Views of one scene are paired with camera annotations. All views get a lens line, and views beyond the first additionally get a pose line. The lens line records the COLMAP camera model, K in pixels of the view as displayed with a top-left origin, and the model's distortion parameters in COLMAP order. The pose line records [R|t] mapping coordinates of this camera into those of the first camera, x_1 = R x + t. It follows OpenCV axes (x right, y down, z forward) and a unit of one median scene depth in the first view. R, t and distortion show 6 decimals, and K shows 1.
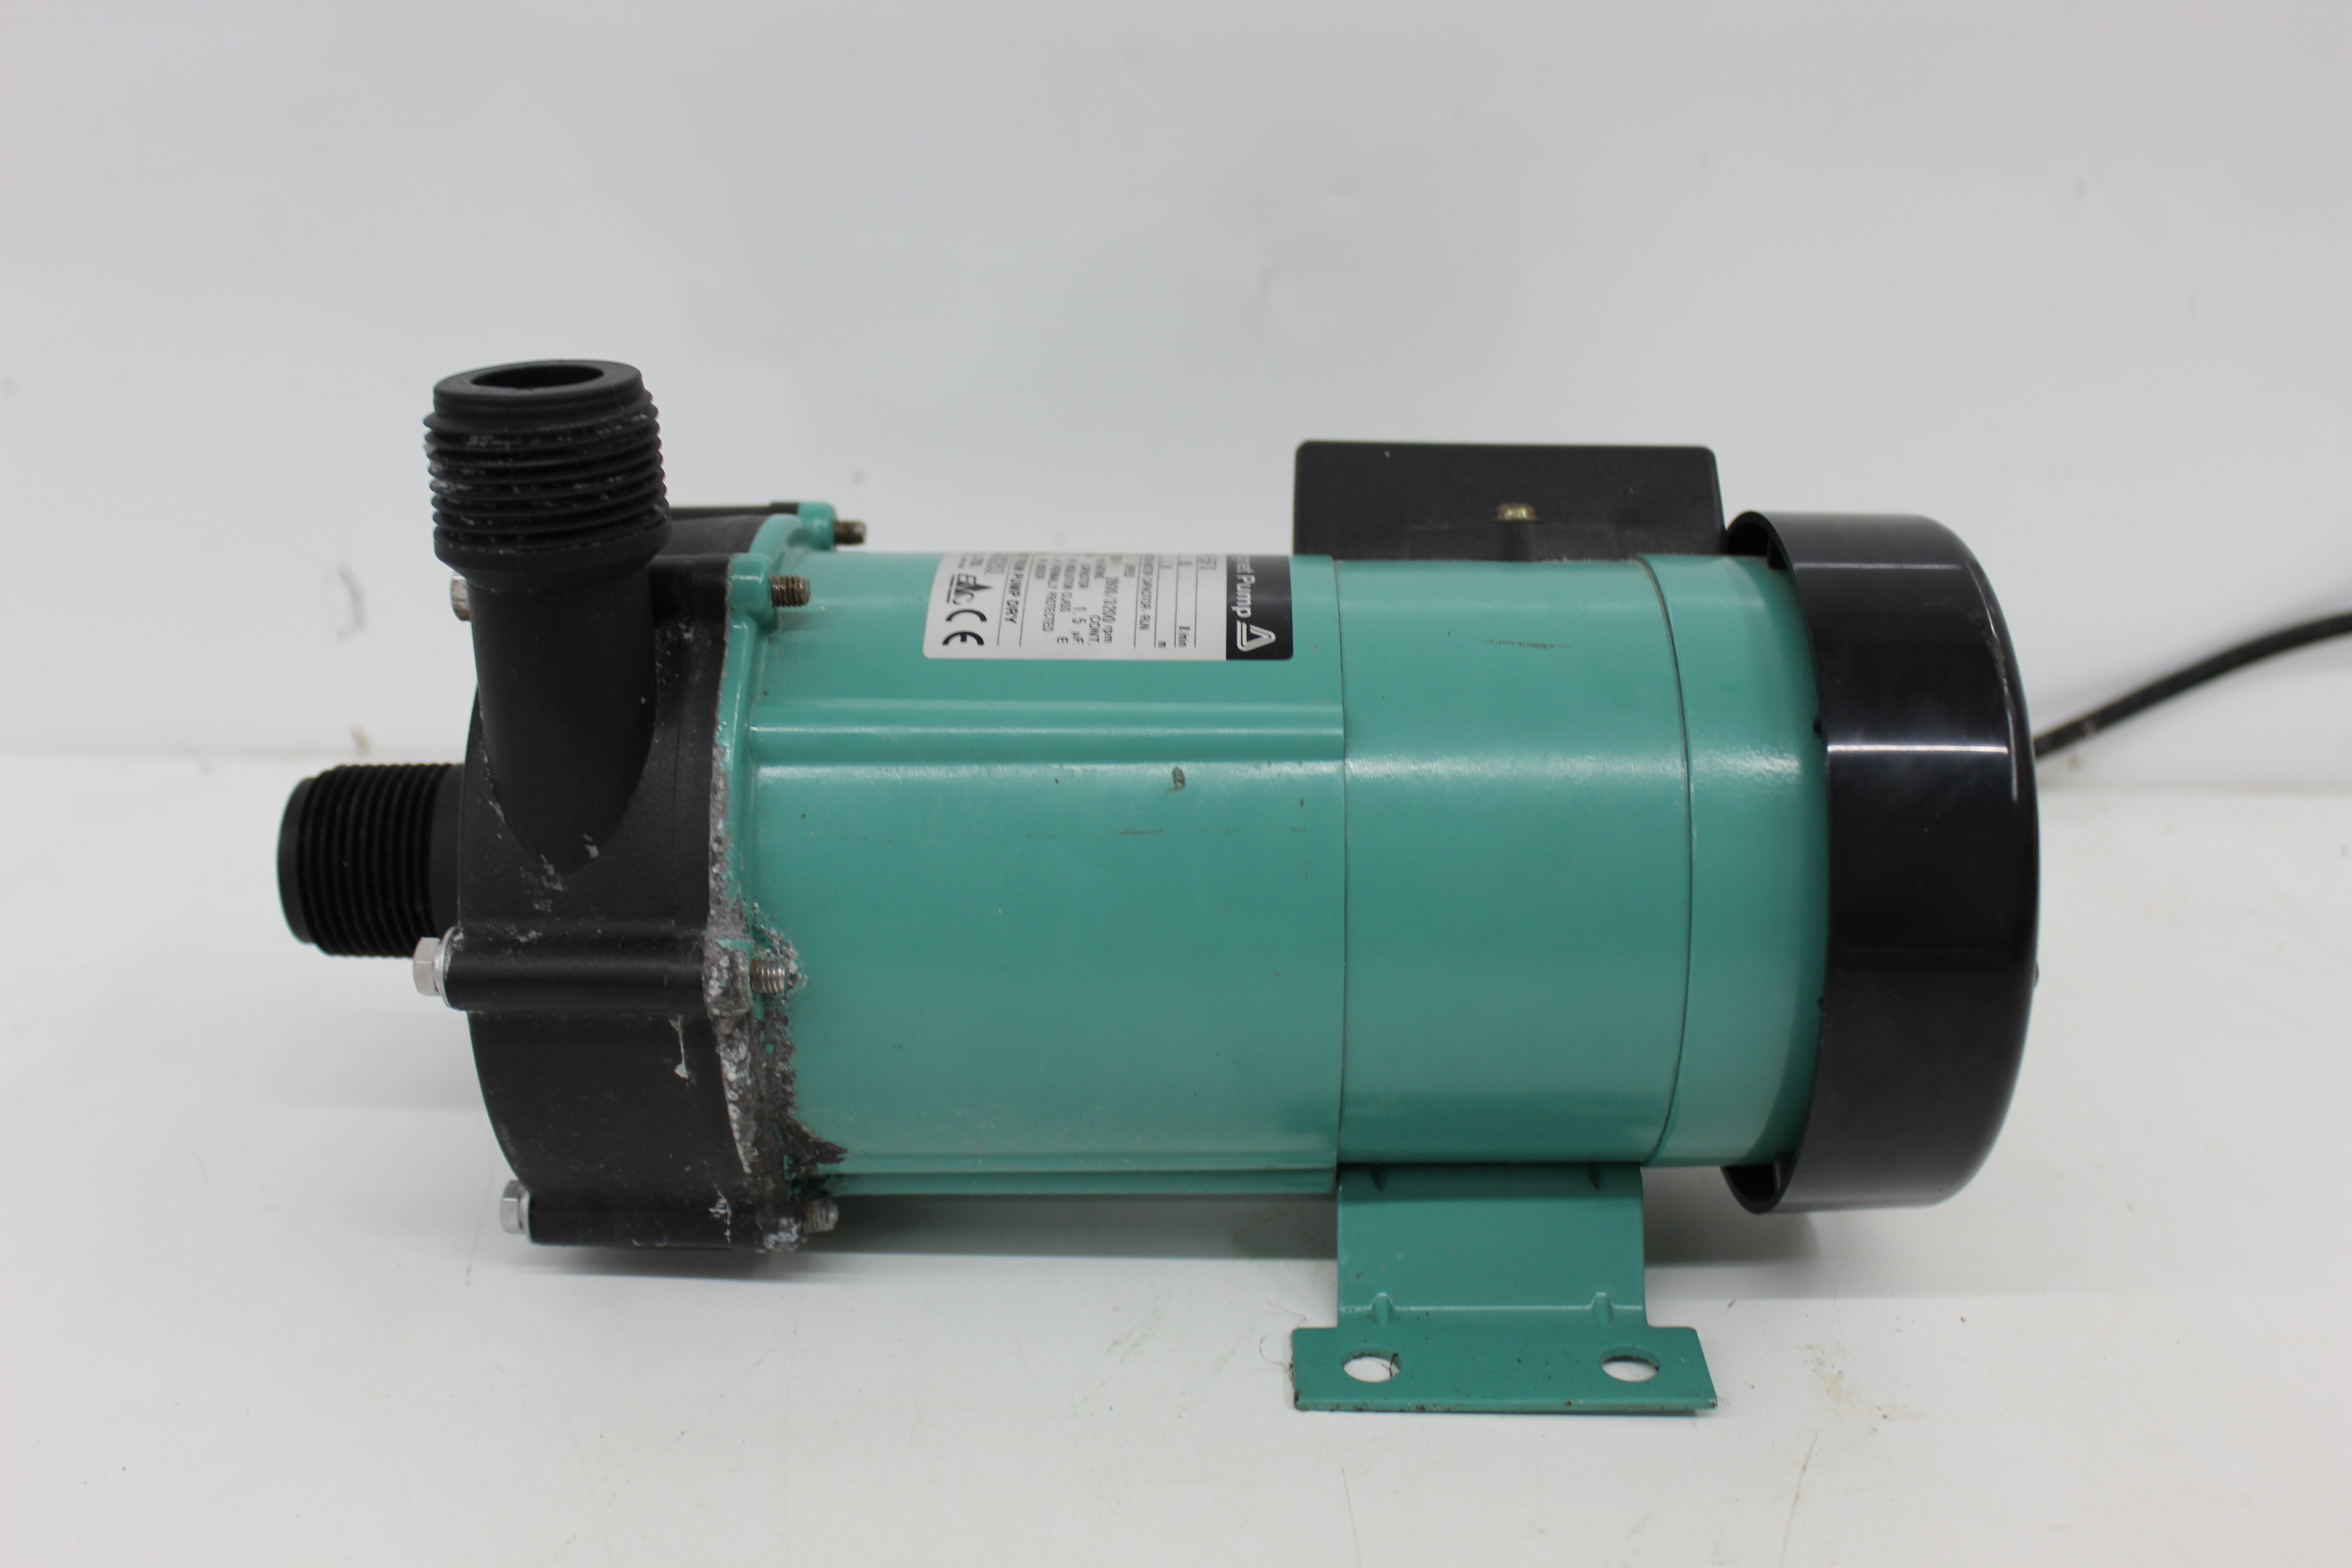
lens RADIAL K [[1949.8, 0, 1176.0], [0, 1949.8, 788.2], [0, 0, 1]] dist [-0.037607, 0.000534]
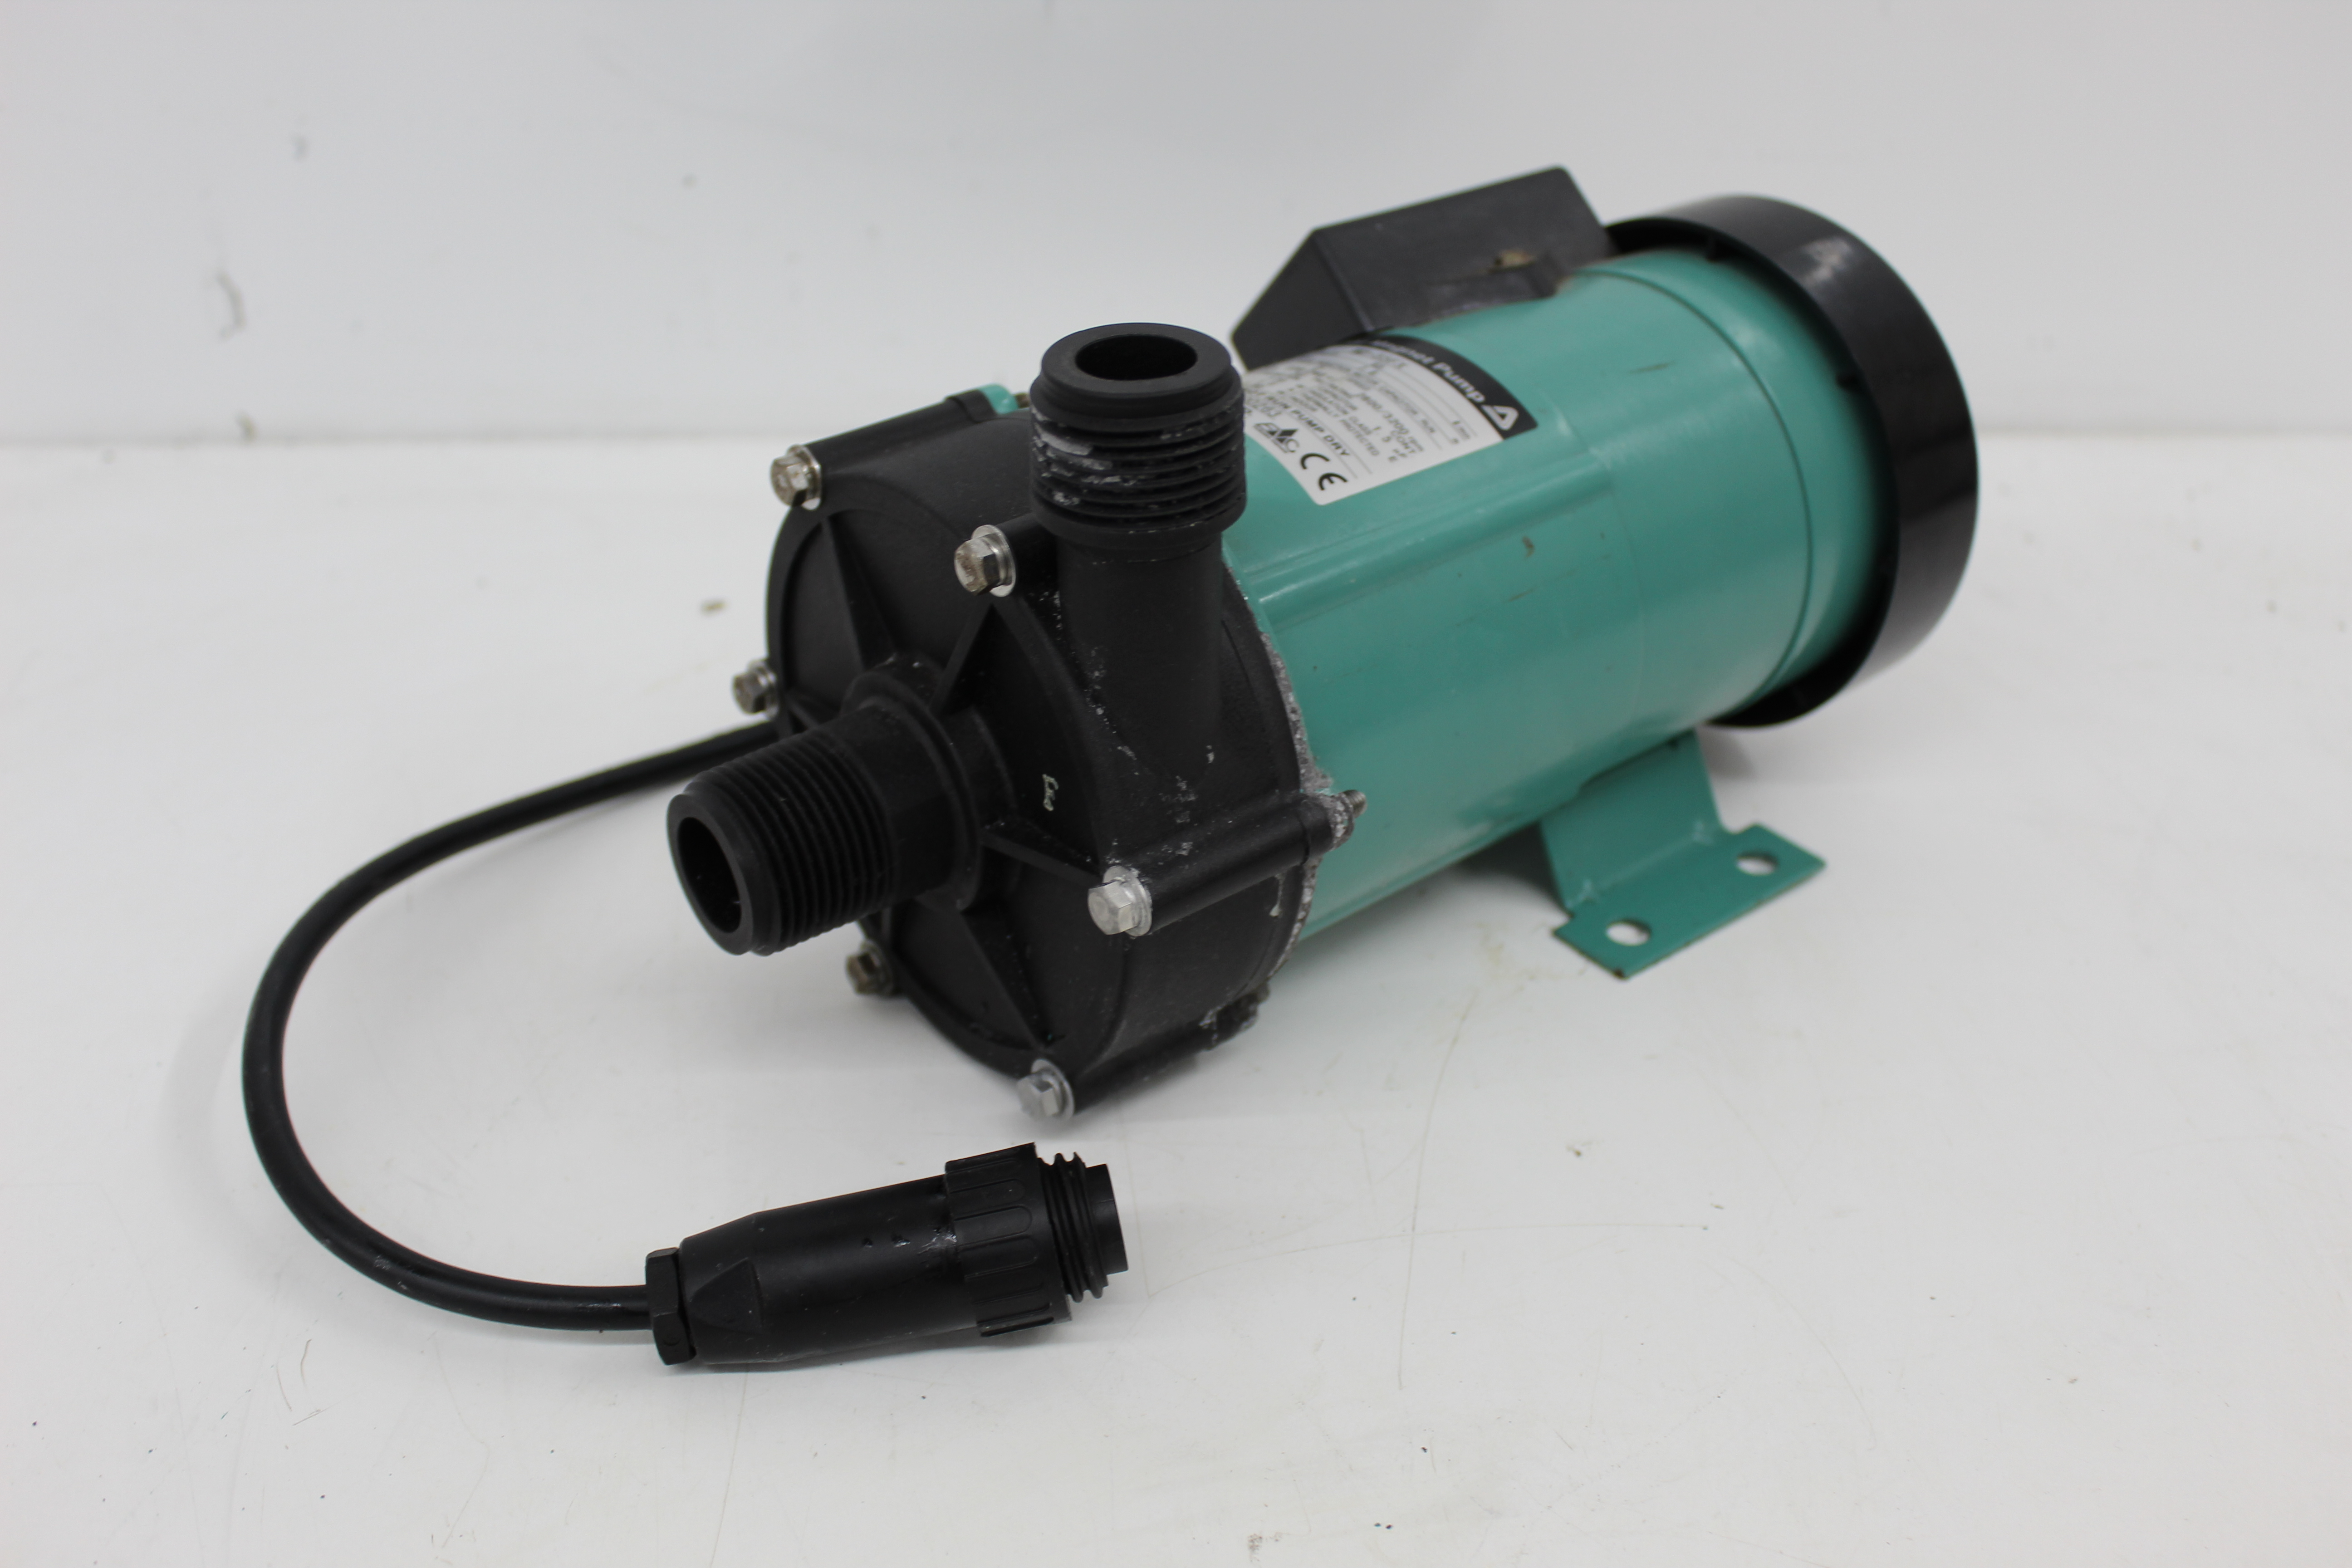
lens RADIAL K [[2126.0, 0, 1173.1], [0, 2126.0, 777.3], [0, 0, 1]] dist [-0.003412, -0.000148]
pose [[0.775540, -0.342532, 0.530292, -0.914275], [0.230791, 0.935691, 0.266865, -0.271382], [-0.587600, -0.084578, 0.804719, 0.027526]]
